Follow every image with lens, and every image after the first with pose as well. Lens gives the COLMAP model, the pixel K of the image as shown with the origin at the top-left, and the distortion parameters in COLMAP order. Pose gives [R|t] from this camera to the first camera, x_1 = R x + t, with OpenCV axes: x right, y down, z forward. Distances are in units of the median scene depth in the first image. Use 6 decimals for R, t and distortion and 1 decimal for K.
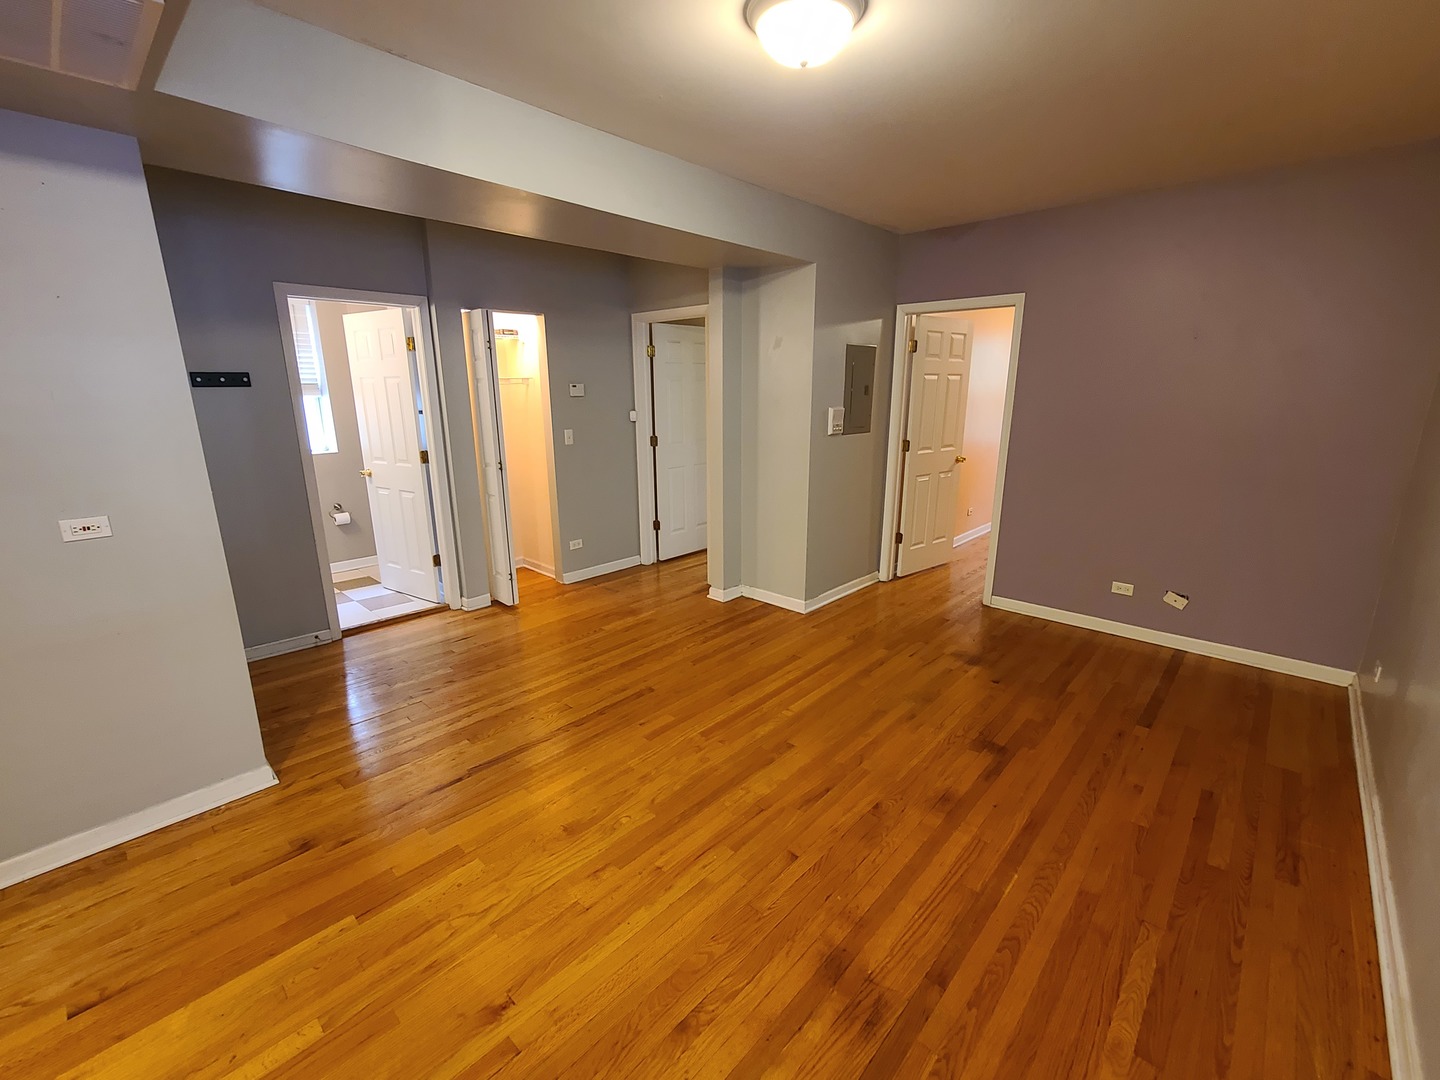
lens RADIAL K [[620.1, 0, 713.5], [0, 620.1, 543.6], [0, 0, 1]] dist [-0.011993, 0.003550]
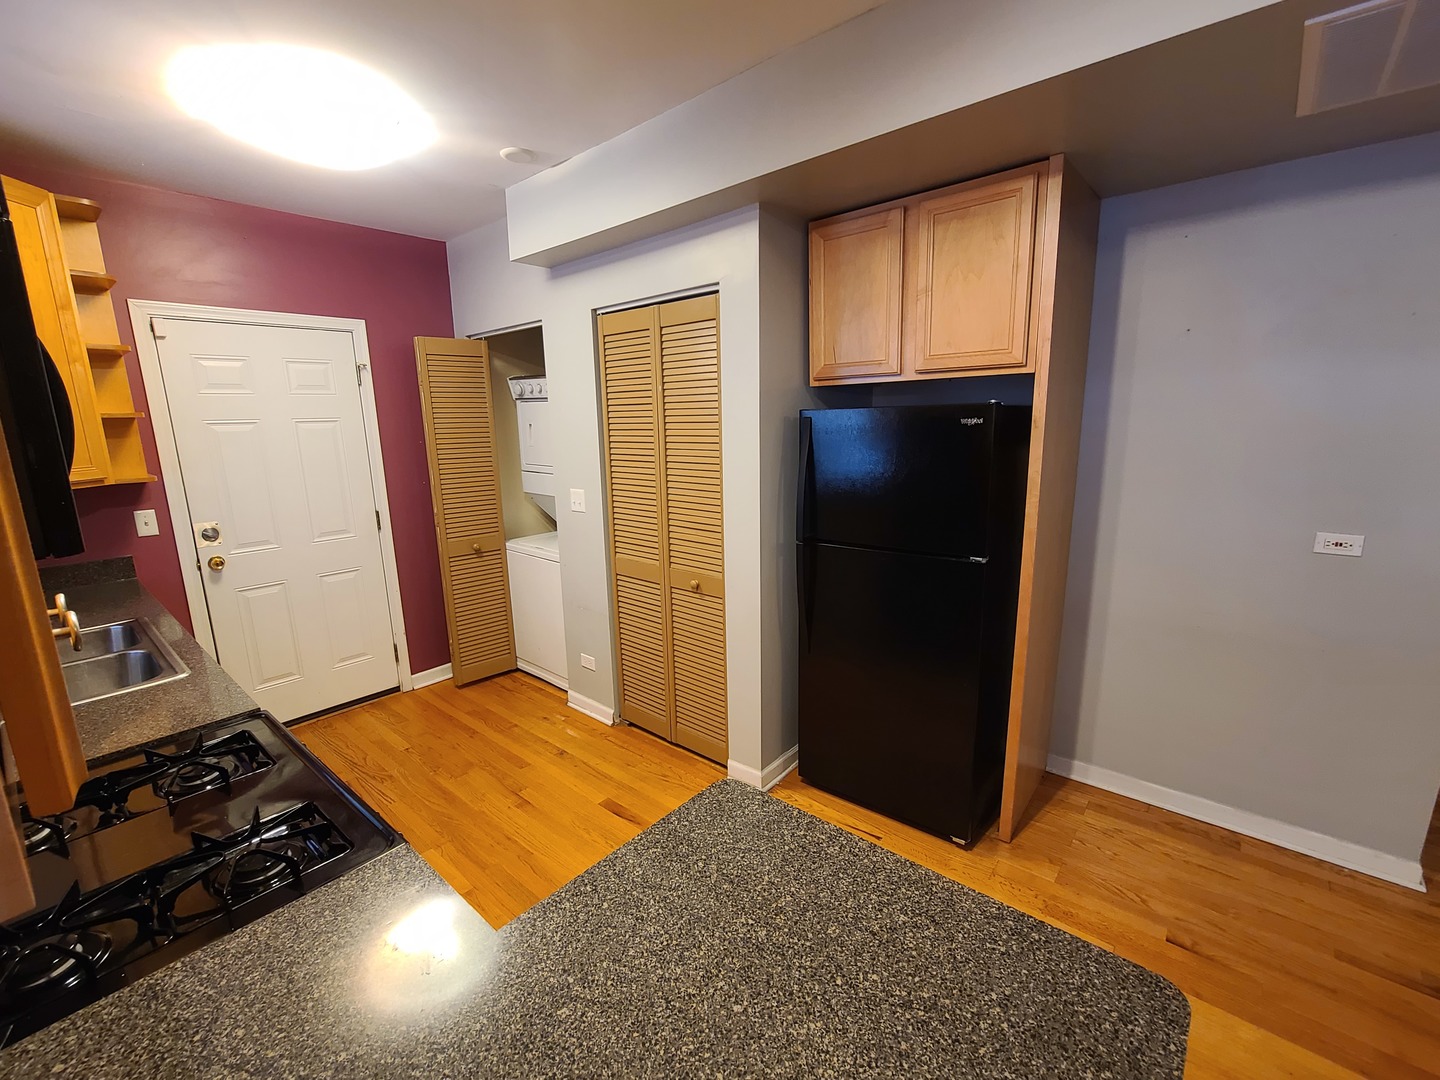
lens RADIAL K [[620.1, 0, 713.5], [0, 620.1, 543.6], [0, 0, 1]] dist [-0.011993, 0.003550]
pose [[0.039352, 0.205022, -0.977966, -0.060312], [-0.223691, 0.955692, 0.191352, 0.009426], [0.973865, 0.211232, 0.083470, -0.075545]]
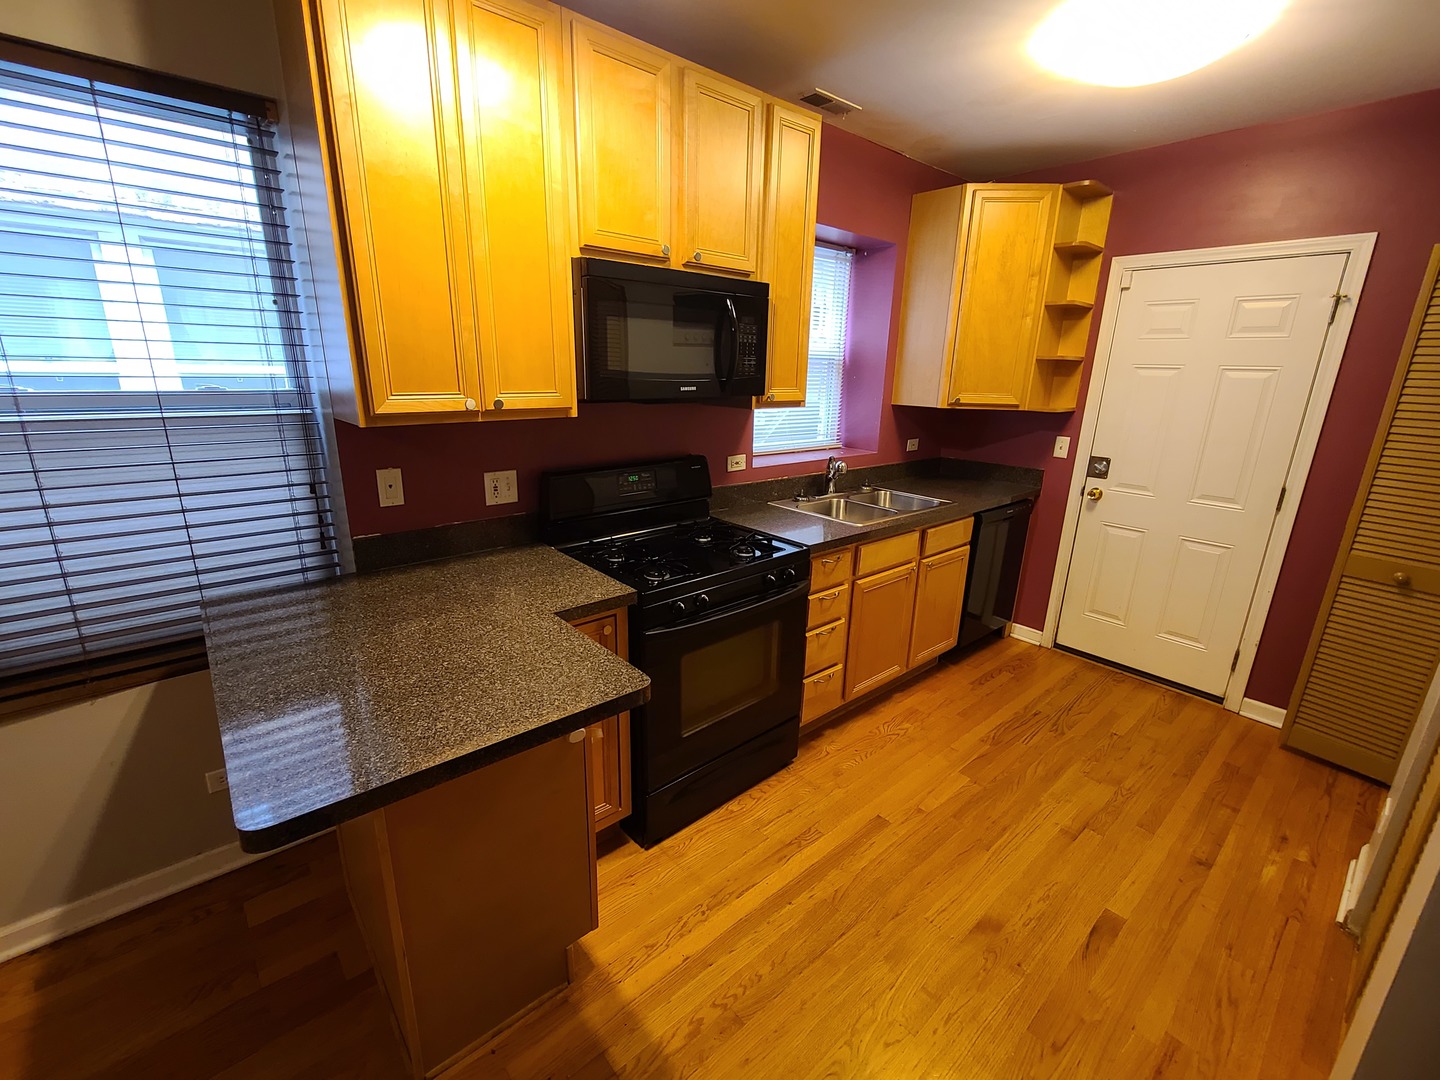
lens RADIAL K [[620.1, 0, 713.5], [0, 620.1, 543.6], [0, 0, 1]] dist [-0.011993, 0.003550]
pose [[-0.994156, -0.049646, 0.095858, -0.605853], [0.005497, 0.863539, 0.504252, -0.106687], [-0.107811, 0.501832, -0.858220, 0.424890]]
